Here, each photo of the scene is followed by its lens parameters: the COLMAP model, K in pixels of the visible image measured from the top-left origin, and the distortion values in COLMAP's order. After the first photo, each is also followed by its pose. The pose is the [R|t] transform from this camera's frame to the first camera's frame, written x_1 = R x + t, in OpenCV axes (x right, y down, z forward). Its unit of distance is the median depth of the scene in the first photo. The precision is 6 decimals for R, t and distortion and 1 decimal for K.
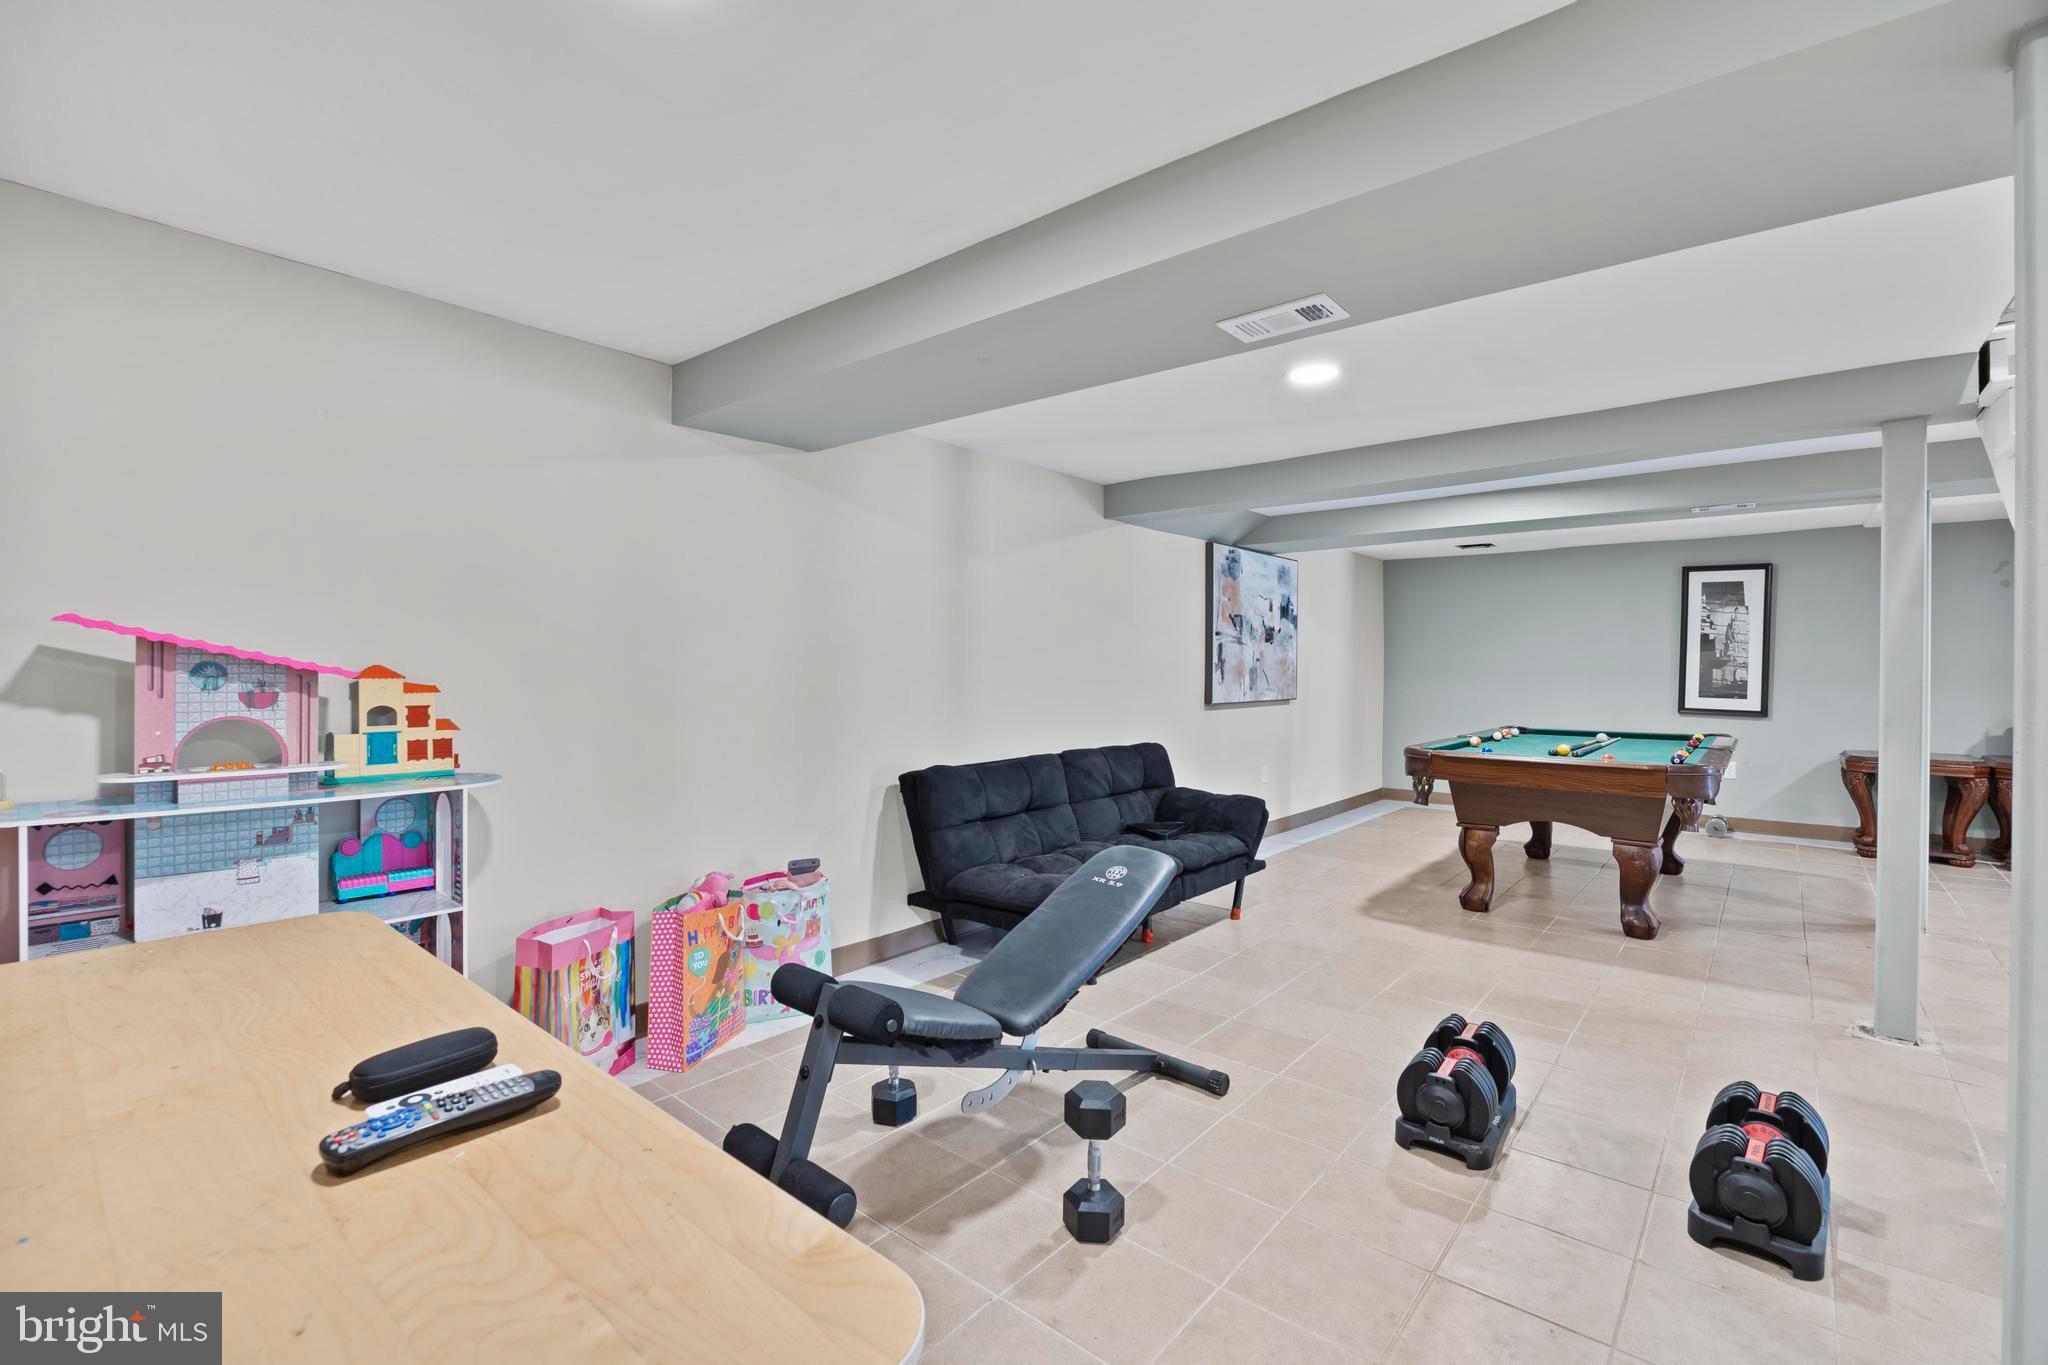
lens RADIAL K [[906.6, 0, 1027.2], [0, 906.6, 669.7], [0, 0, 1]] dist [-0.008930, 0.000534]
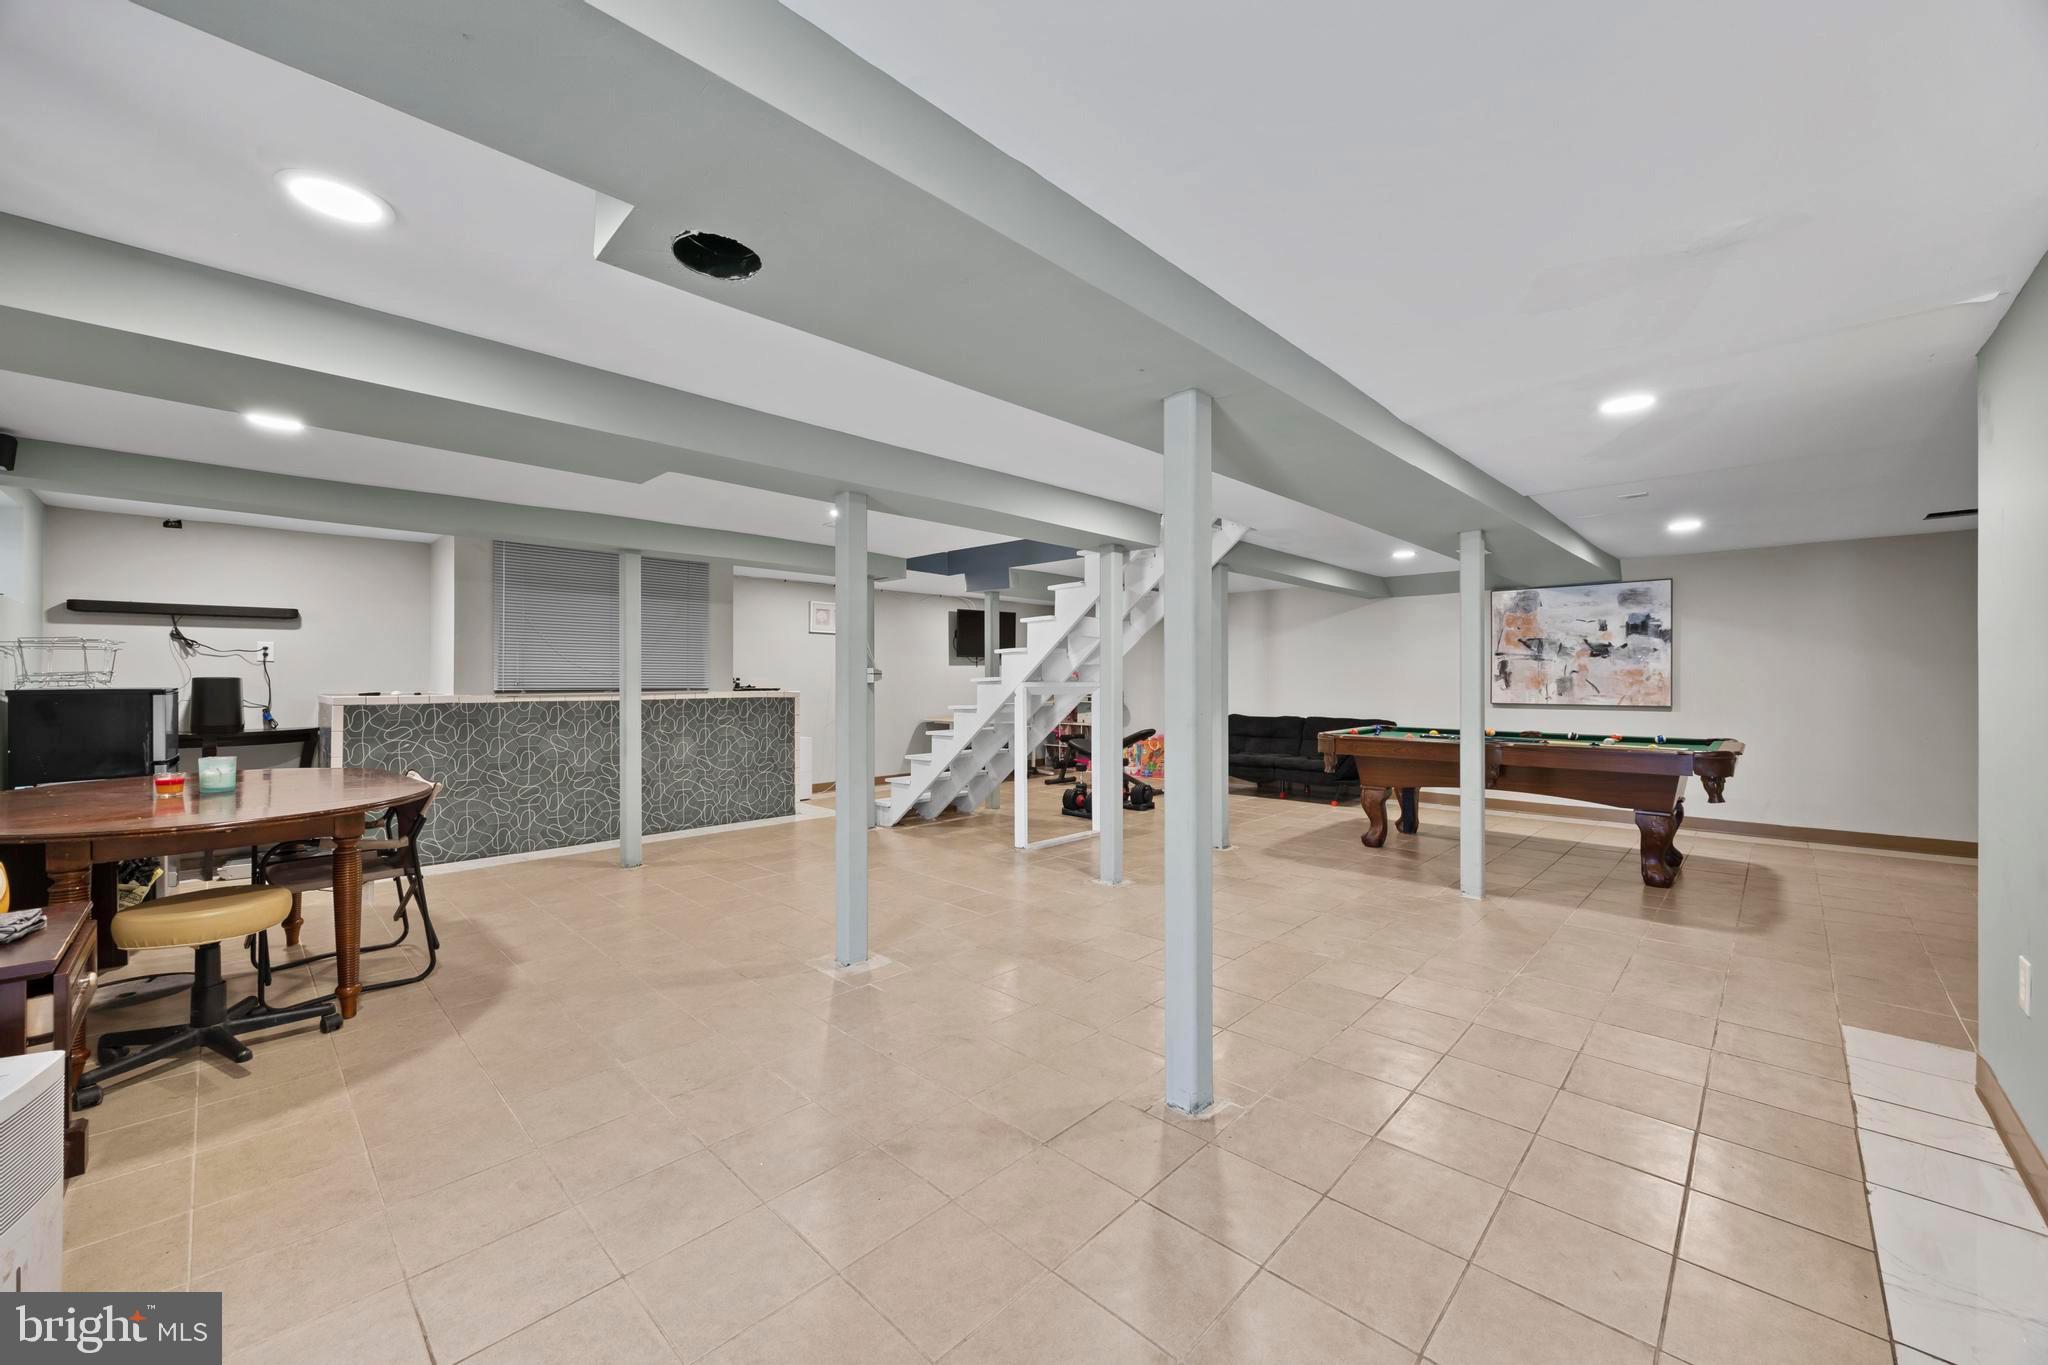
lens RADIAL K [[781.3, 0, 1029.8], [0, 781.3, 675.1], [0, 0, 1]] dist [-0.004994, -0.000134]
pose [[-0.065222, -0.007087, -0.997846, 1.313452], [-0.003591, 0.999970, -0.006868, 0.003827], [0.997864, 0.003135, -0.065246, 0.304997]]
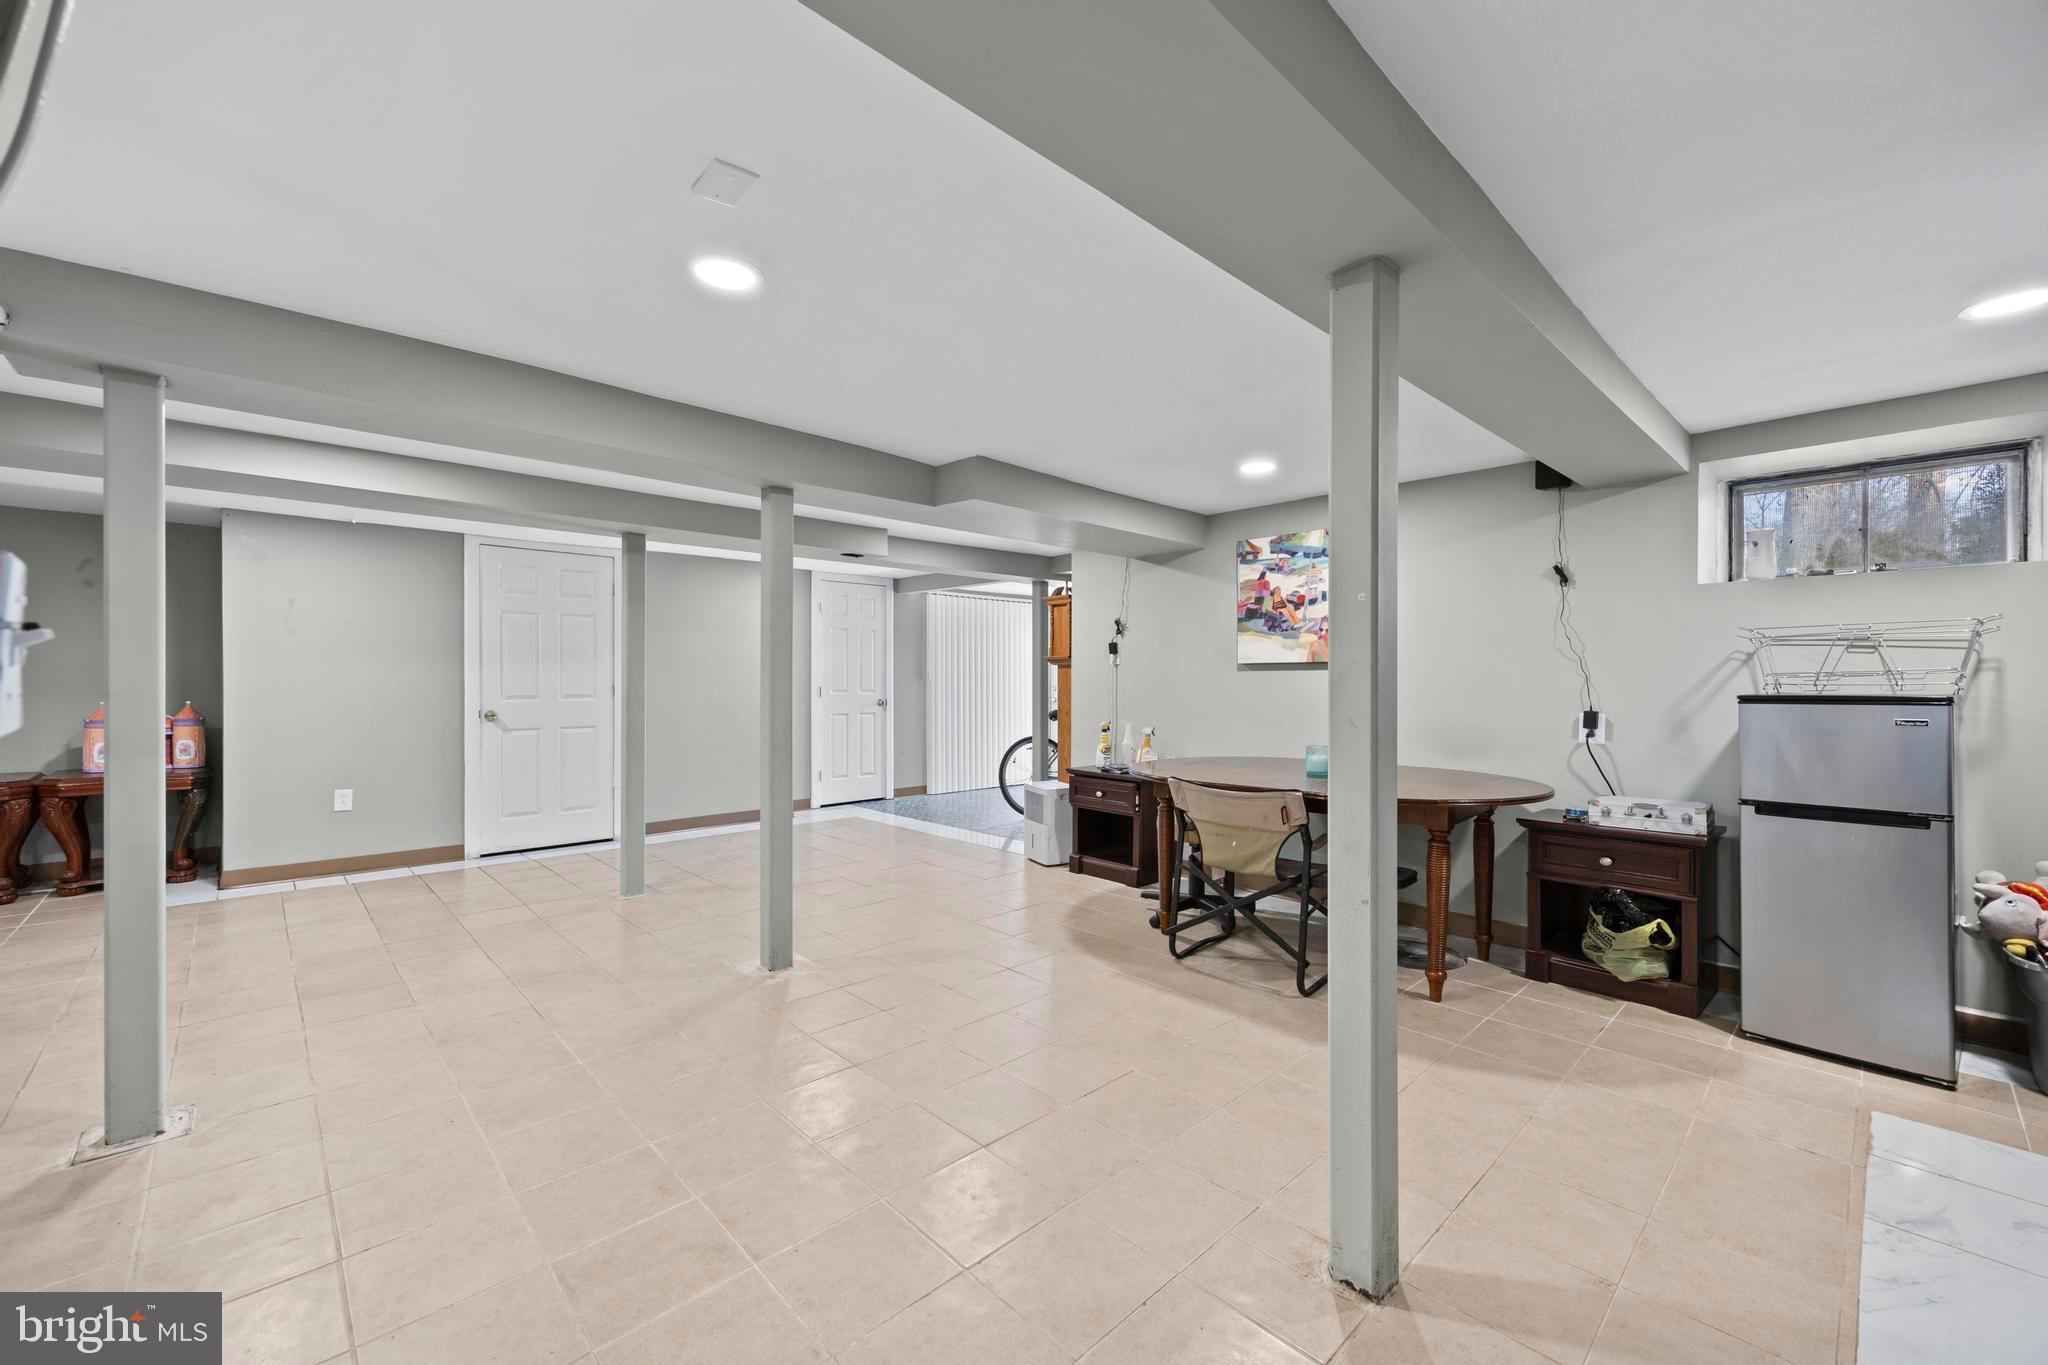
lens RADIAL K [[813.4, 0, 1024.0], [0, 813.4, 682.5], [0, 0, 1]] dist [0.000354, -0.000013]
pose [[0.113001, -0.004266, 0.993586, 0.305521], [0.002005, 0.999990, 0.004065, 0.004047], [-0.993593, 0.001533, 0.113009, -0.062060]]
